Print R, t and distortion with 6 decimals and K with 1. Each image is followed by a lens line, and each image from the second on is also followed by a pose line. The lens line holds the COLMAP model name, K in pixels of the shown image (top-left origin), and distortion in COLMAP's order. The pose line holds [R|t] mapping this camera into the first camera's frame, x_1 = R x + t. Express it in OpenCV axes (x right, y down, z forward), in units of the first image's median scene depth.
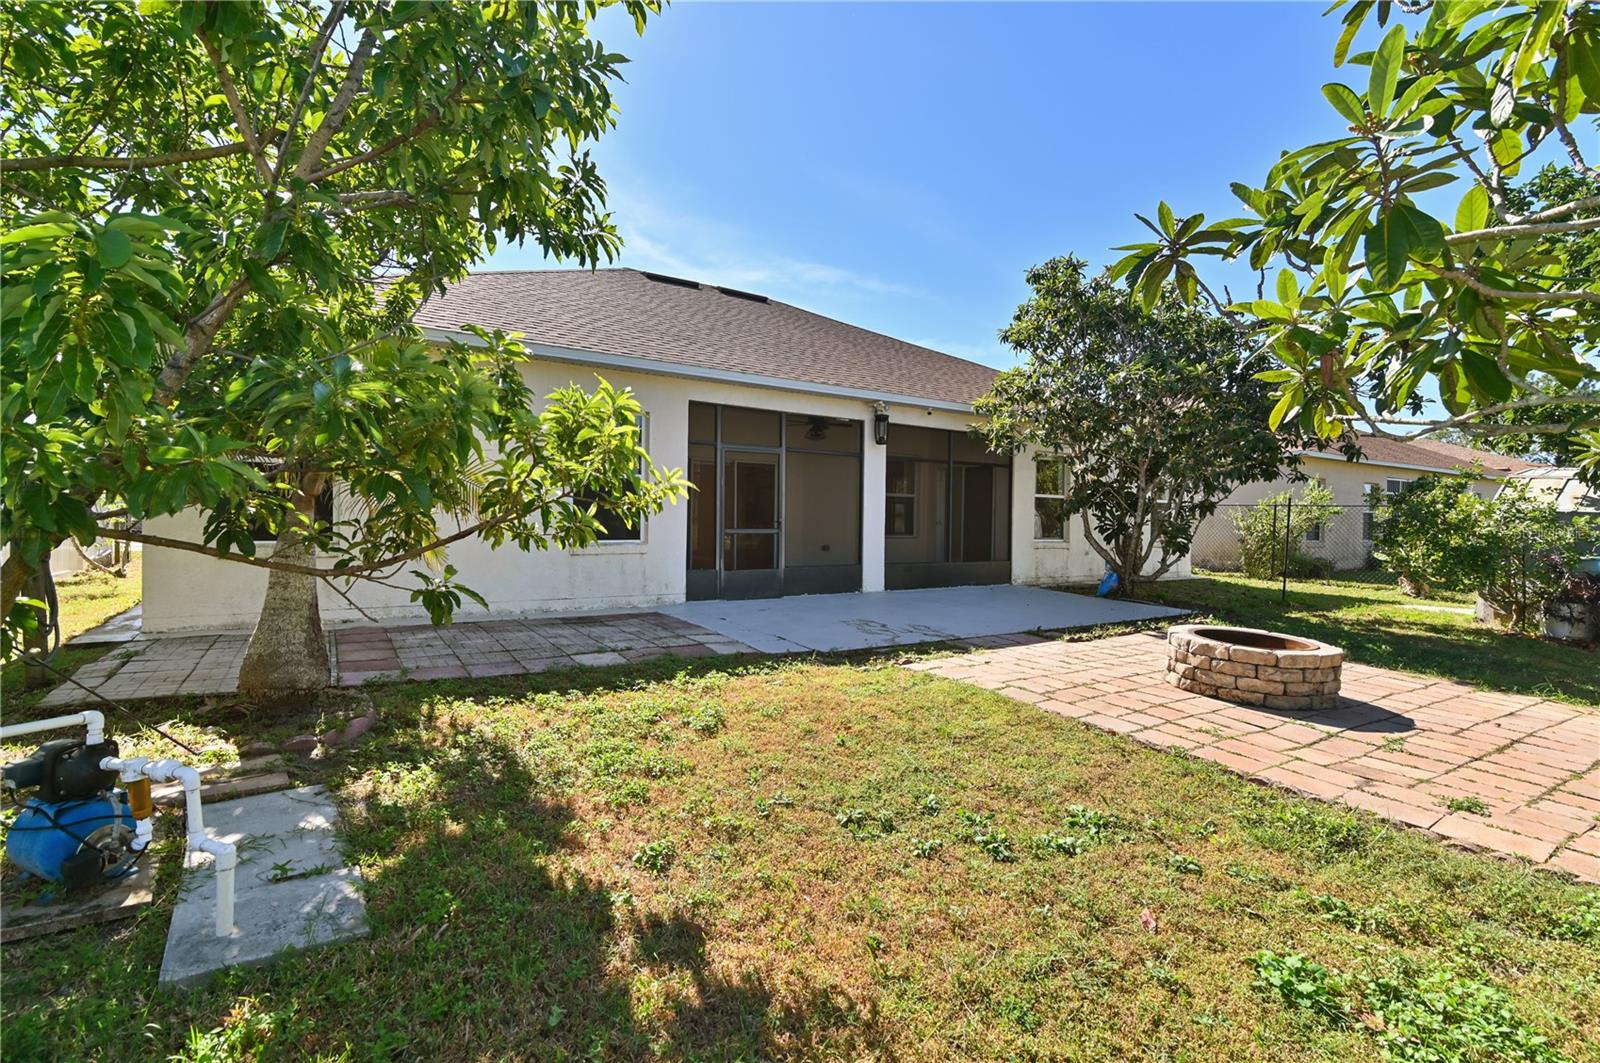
lens RADIAL K [[755.7, 0, 784.1], [0, 755.7, 526.9], [0, 0, 1]] dist [0.011793, 0.000866]
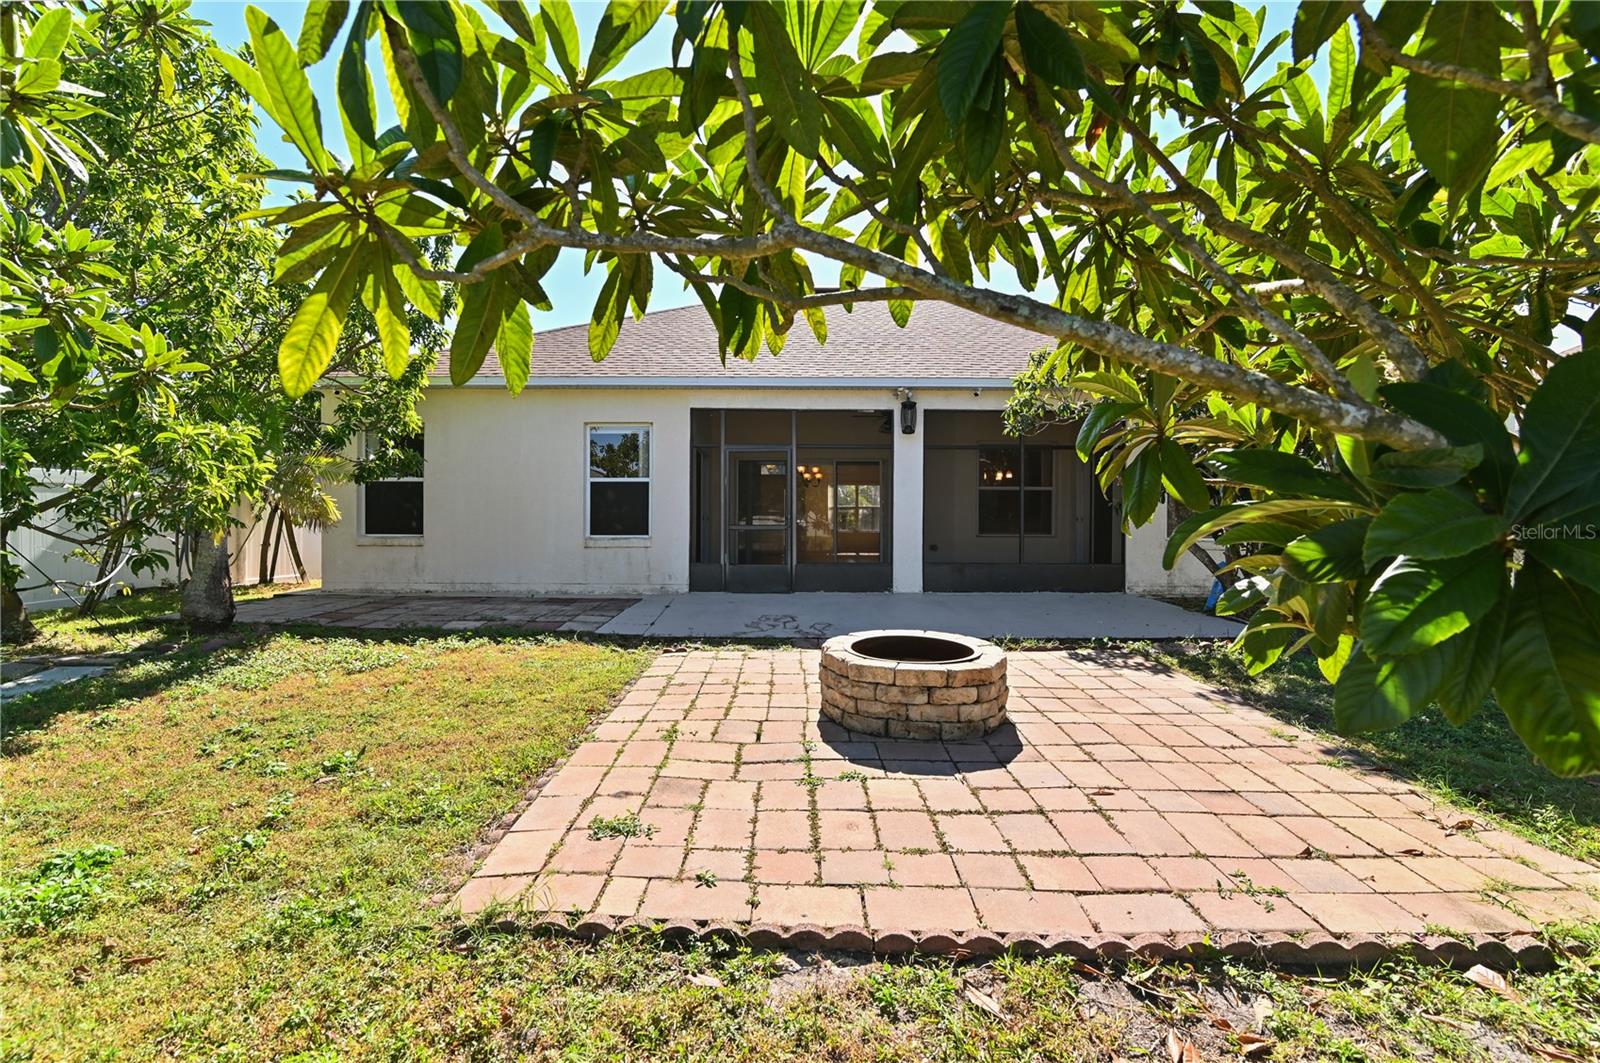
lens RADIAL K [[755.7, 0, 785.4], [0, 755.7, 534.5], [0, 0, 1]] dist [0.011793, 0.000866]
pose [[0.830711, -0.003507, -0.556692, 0.583193], [0.003137, 0.999994, -0.001619, 0.017317], [0.556695, -0.000401, 0.830717, 0.159835]]
